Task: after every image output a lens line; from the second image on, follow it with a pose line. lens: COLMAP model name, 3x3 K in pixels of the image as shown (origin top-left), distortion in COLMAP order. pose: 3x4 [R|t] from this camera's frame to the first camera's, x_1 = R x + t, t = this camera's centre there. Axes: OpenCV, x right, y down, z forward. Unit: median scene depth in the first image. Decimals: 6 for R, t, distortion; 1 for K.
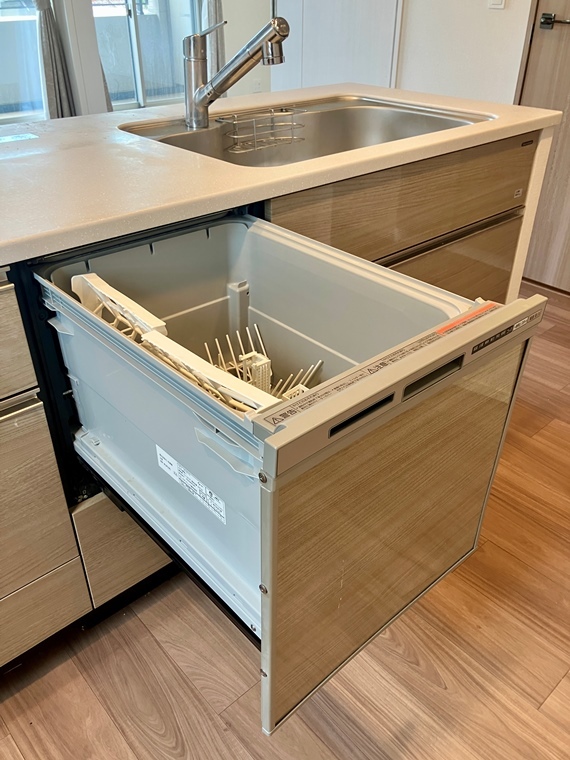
lens RADIAL K [[629.6, 0, 285.2], [0, 629.6, 381.4], [0, 0, 1]] dist [0.036244, -0.016406]
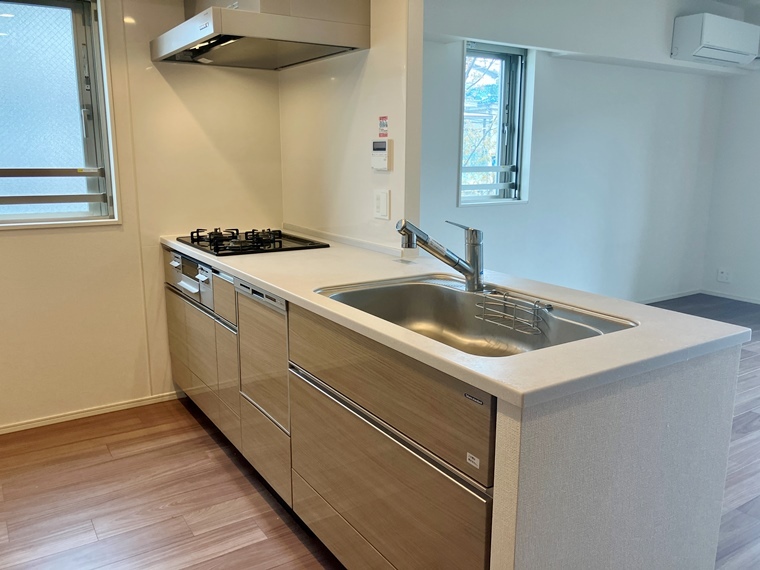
lens RADIAL K [[629.6, 0, 380.9], [0, 629.6, 284.8], [0, 0, 1]] dist [0.036244, -0.016406]
pose [[-0.159153, 0.193307, -0.968144, 1.271901], [-0.541820, 0.802660, 0.249335, -0.703099], [0.825289, 0.564242, -0.023009, 0.959324]]
